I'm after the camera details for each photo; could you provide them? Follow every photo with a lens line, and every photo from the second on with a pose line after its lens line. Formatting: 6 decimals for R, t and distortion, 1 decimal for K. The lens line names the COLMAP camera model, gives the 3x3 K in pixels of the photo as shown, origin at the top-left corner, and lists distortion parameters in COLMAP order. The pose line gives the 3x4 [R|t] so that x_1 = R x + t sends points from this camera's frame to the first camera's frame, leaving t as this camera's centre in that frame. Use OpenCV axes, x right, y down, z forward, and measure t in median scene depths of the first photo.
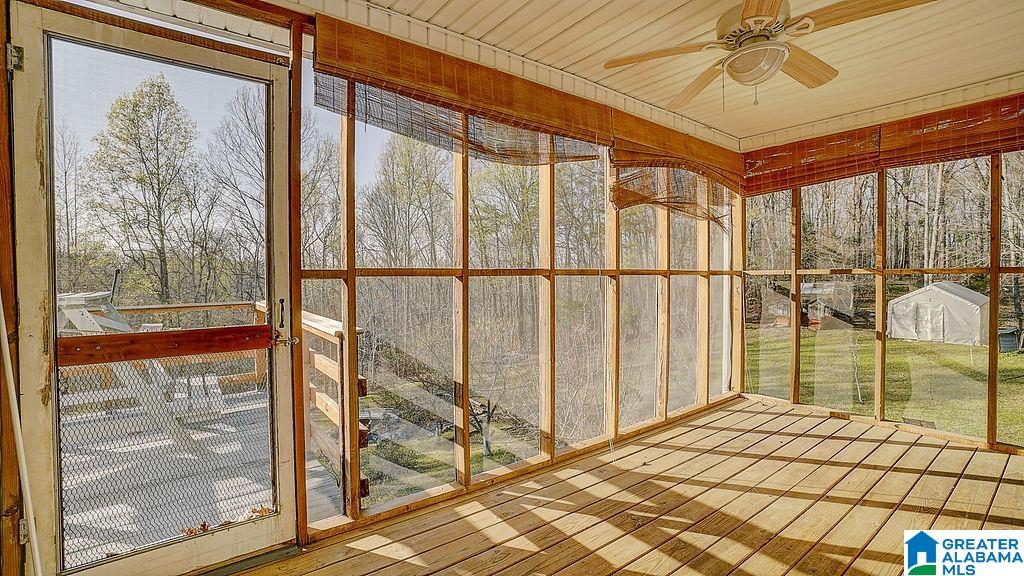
lens RADIAL K [[451.5, 0, 516.4], [0, 451.5, 289.6], [0, 0, 1]] dist [-0.028689, 0.001171]
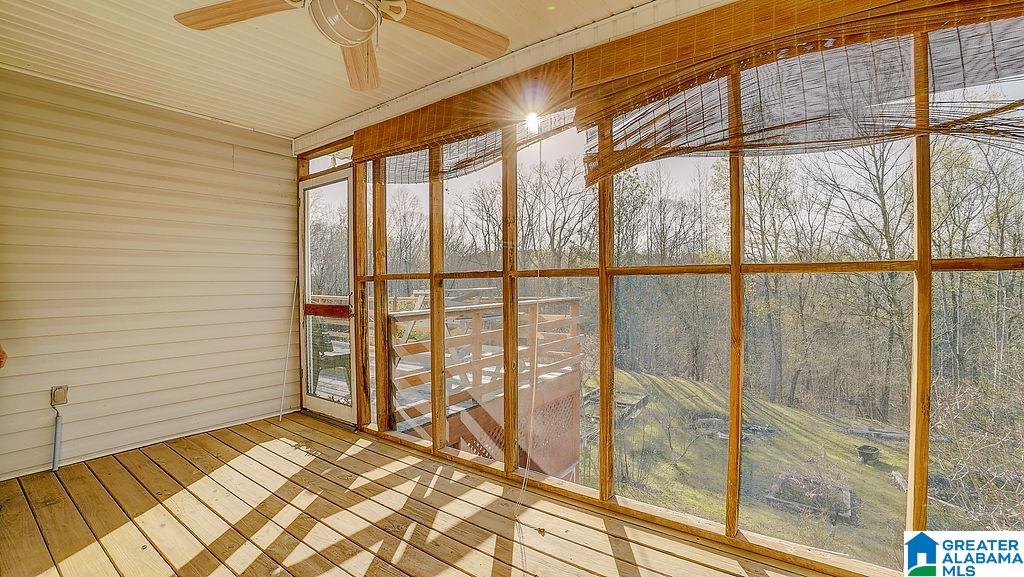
lens RADIAL K [[465.7, 0, 516.3], [0, 465.7, 286.7], [0, 0, 1]] dist [-0.022877, 0.000278]
pose [[0.255925, 0.008857, -0.966656, 1.167911], [-0.011096, 0.999919, 0.006224, -0.018546], [0.966633, 0.009133, 0.256003, 0.883838]]
